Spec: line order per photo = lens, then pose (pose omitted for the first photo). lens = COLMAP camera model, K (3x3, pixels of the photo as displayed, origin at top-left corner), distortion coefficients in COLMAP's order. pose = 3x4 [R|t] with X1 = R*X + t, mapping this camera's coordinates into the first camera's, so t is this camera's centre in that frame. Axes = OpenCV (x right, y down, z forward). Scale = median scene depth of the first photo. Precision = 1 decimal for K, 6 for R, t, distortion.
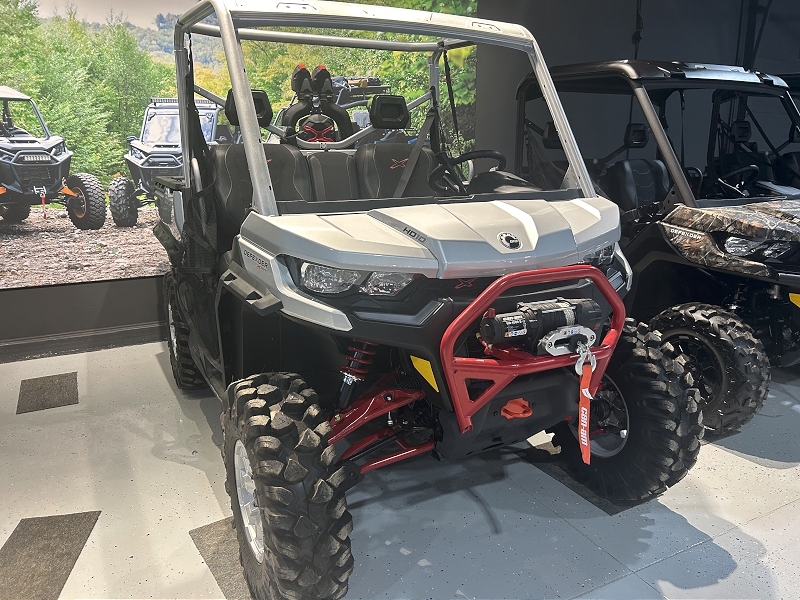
lens RADIAL K [[611.9, 0, 406.0], [0, 611.9, 298.3], [0, 0, 1]] dist [0.044296, -0.055419]
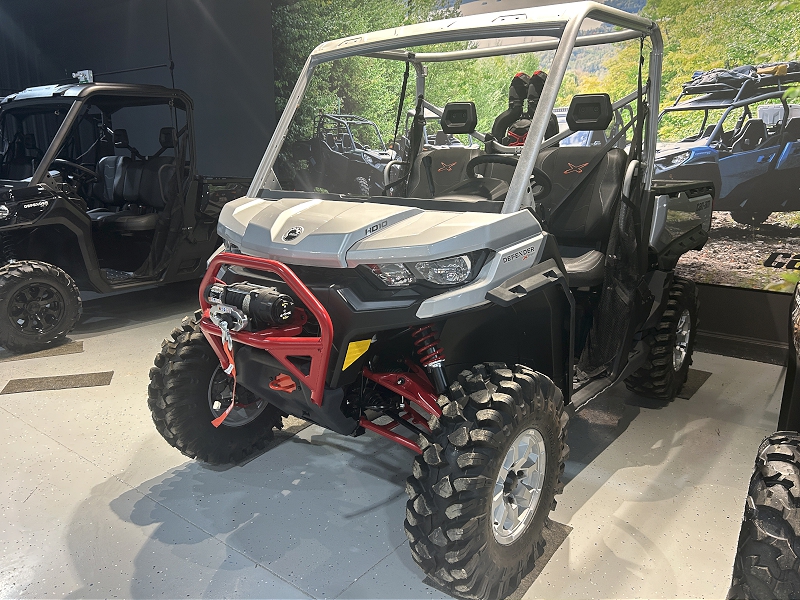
lens RADIAL K [[611.9, 0, 401.2], [0, 611.9, 294.7], [0, 0, 1]] dist [0.044296, -0.055419]
pose [[0.416942, 0.206569, -0.885149, 1.089335], [-0.217204, 0.968263, 0.123652, -0.144516], [0.882599, 0.140702, 0.448577, 0.585195]]
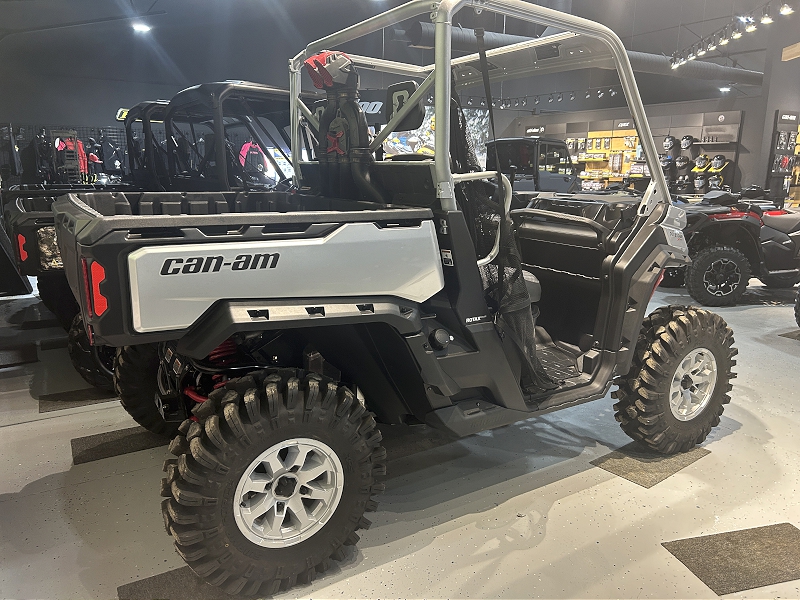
lens RADIAL K [[611.9, 0, 399.5], [0, 611.9, 300.1], [0, 0, 1]] dist [0.044296, -0.055419]
pose [[-0.070743, -0.214891, 0.974073, -1.448680], [0.224457, 0.948046, 0.225450, -0.343717], [-0.971913, 0.234586, -0.018834, 1.466949]]
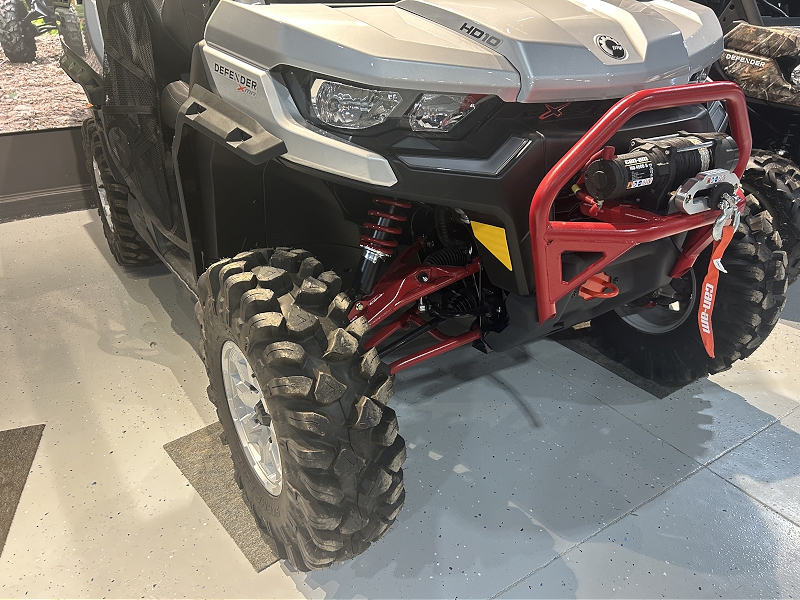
lens RADIAL K [[611.9, 0, 397.1], [0, 611.9, 303.4], [0, 0, 1]] dist [0.044296, -0.055419]
pose [[0.995523, -0.036260, 0.087287, -0.117621], [0.015431, 0.973447, 0.228390, 0.020174], [-0.093251, -0.226021, 0.969649, 0.246767]]
